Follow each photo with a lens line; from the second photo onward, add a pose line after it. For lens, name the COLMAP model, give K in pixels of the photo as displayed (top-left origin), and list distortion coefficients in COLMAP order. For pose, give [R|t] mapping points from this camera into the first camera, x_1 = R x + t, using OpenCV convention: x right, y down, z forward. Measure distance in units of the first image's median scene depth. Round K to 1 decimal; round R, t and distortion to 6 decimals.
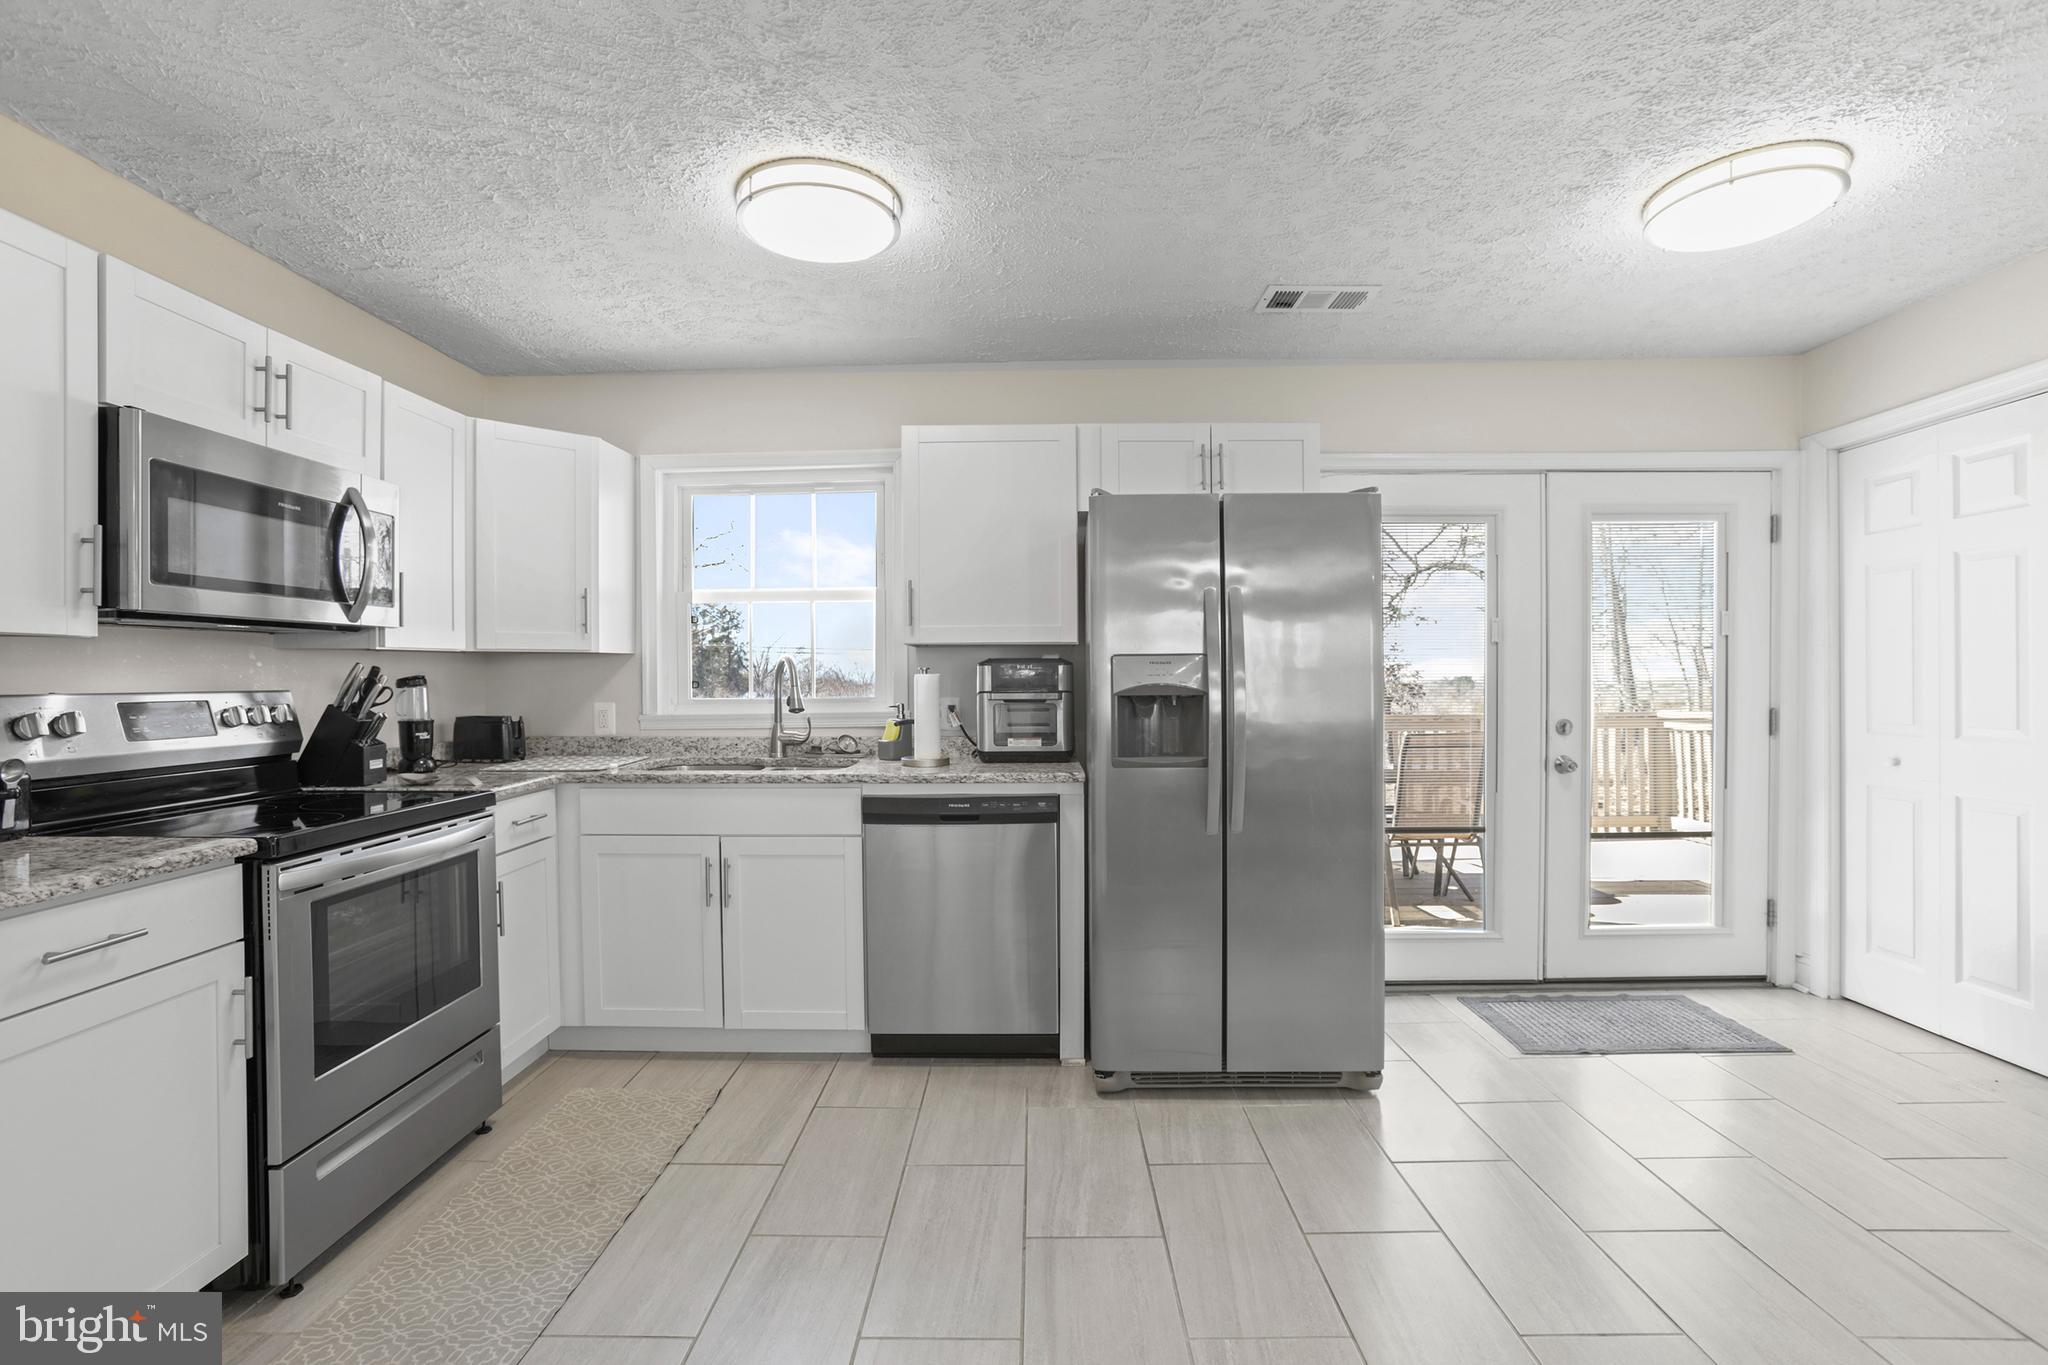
lens RADIAL K [[926.8, 0, 1000.1], [0, 926.8, 683.4], [0, 0, 1]] dist [-0.043005, 0.010093]
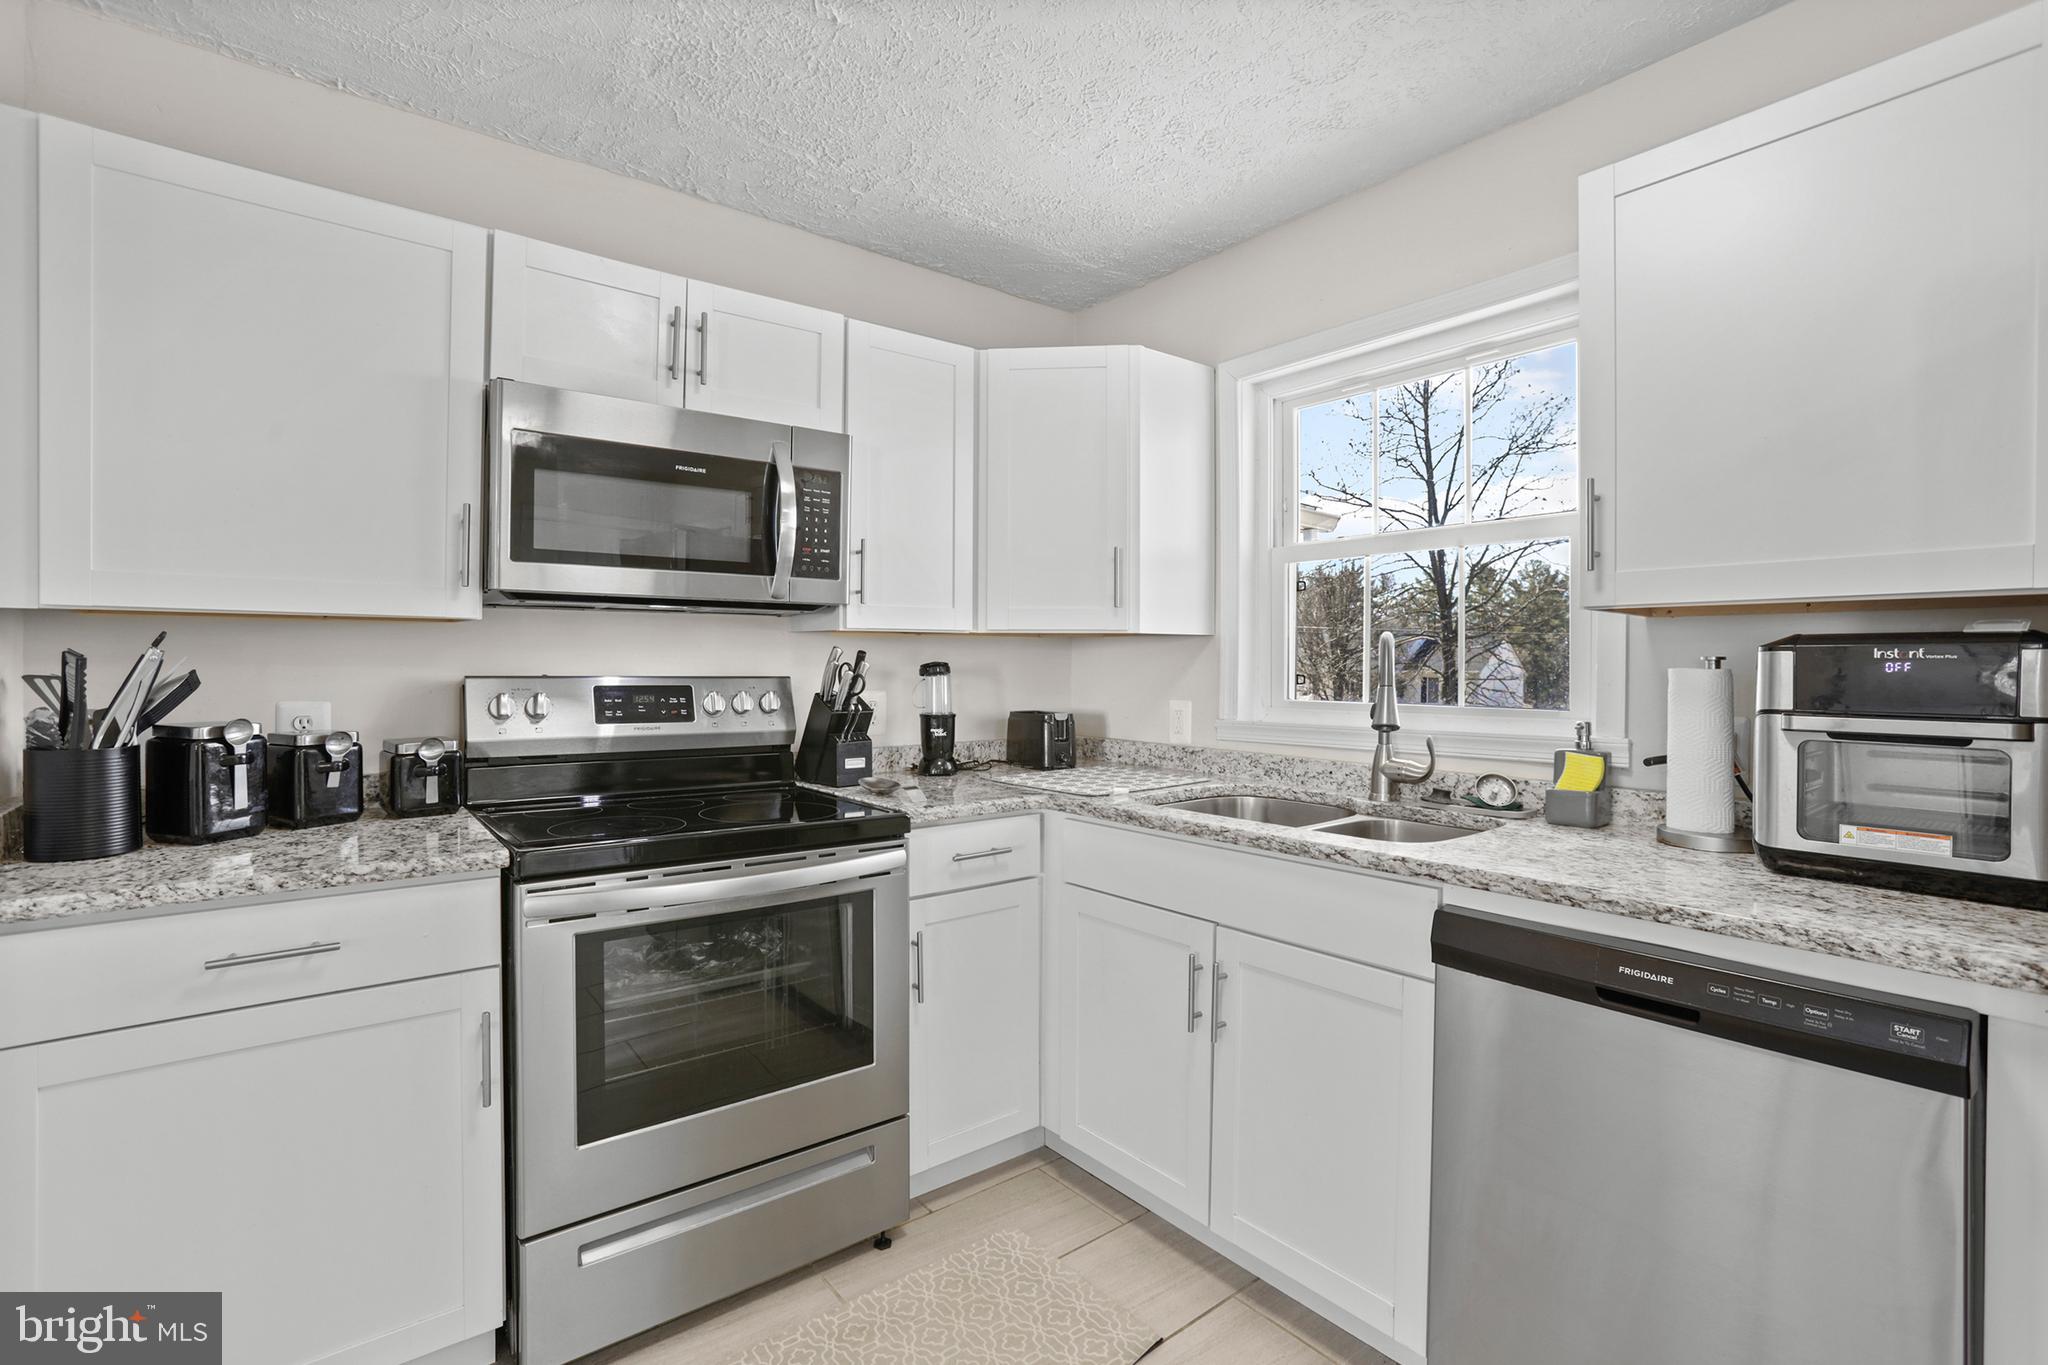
lens RADIAL K [[926.8, 0, 1015.0], [0, 926.8, 672.8], [0, 0, 1]] dist [-0.043005, 0.010093]
pose [[0.643542, 0.015396, -0.765256, 0.084293], [-0.016939, 0.999839, 0.005870, -0.005548], [0.765223, 0.009185, 0.643700, 0.492680]]
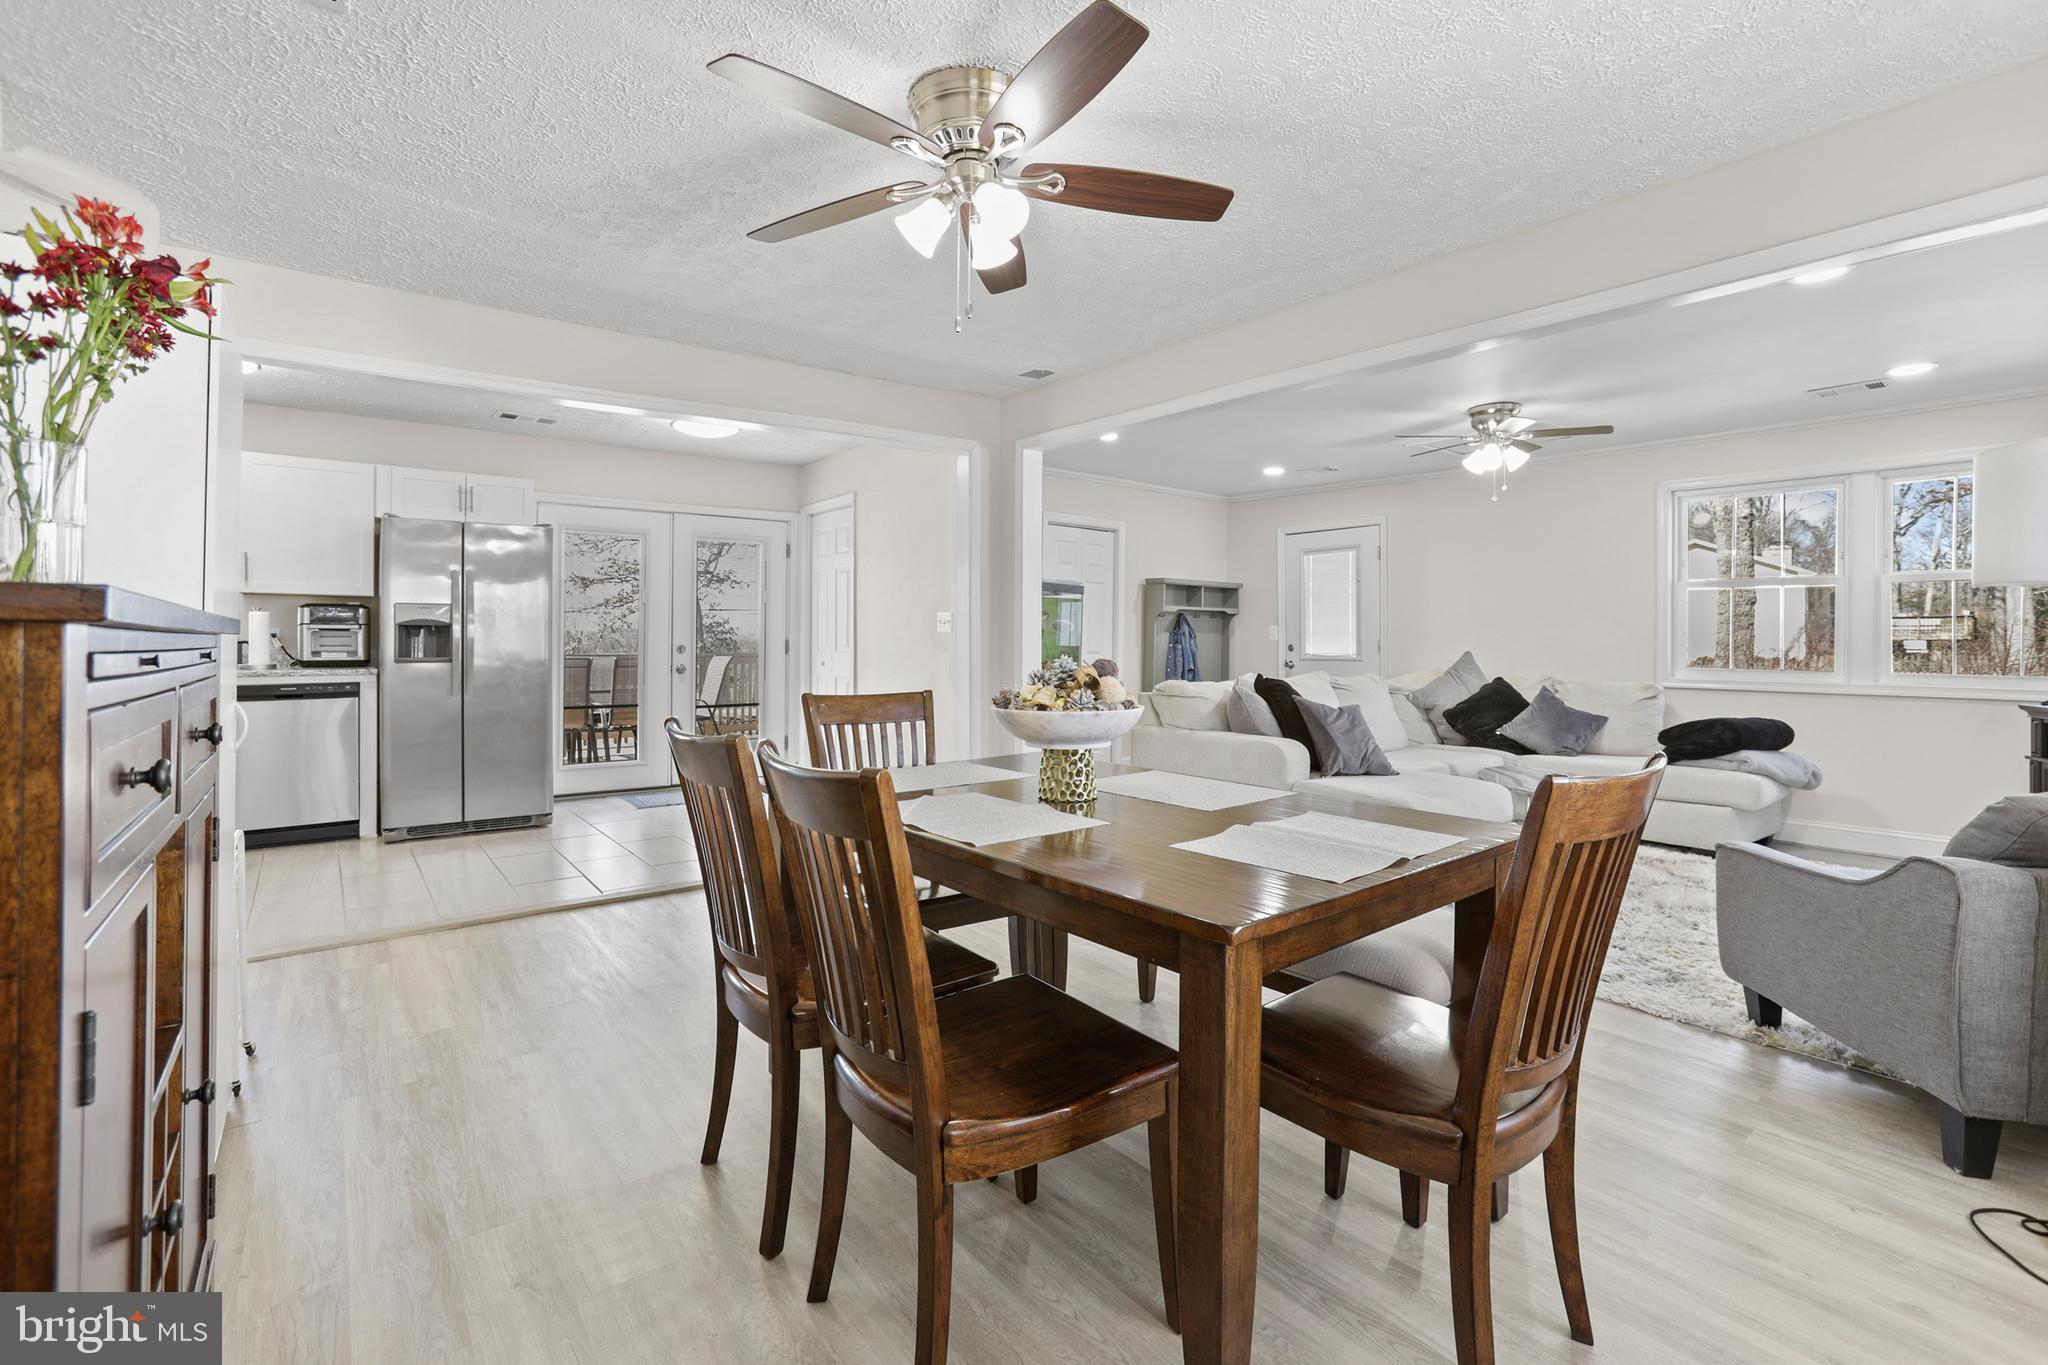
lens RADIAL K [[926.8, 0, 1025.8], [0, 926.8, 641.1], [0, 0, 1]] dist [-0.043005, 0.010093]
pose [[0.764349, 0.006573, 0.644769, -0.077127], [-0.005491, 0.999978, -0.003685, 0.040381], [-0.644779, -0.000724, 0.764369, -1.068336]]
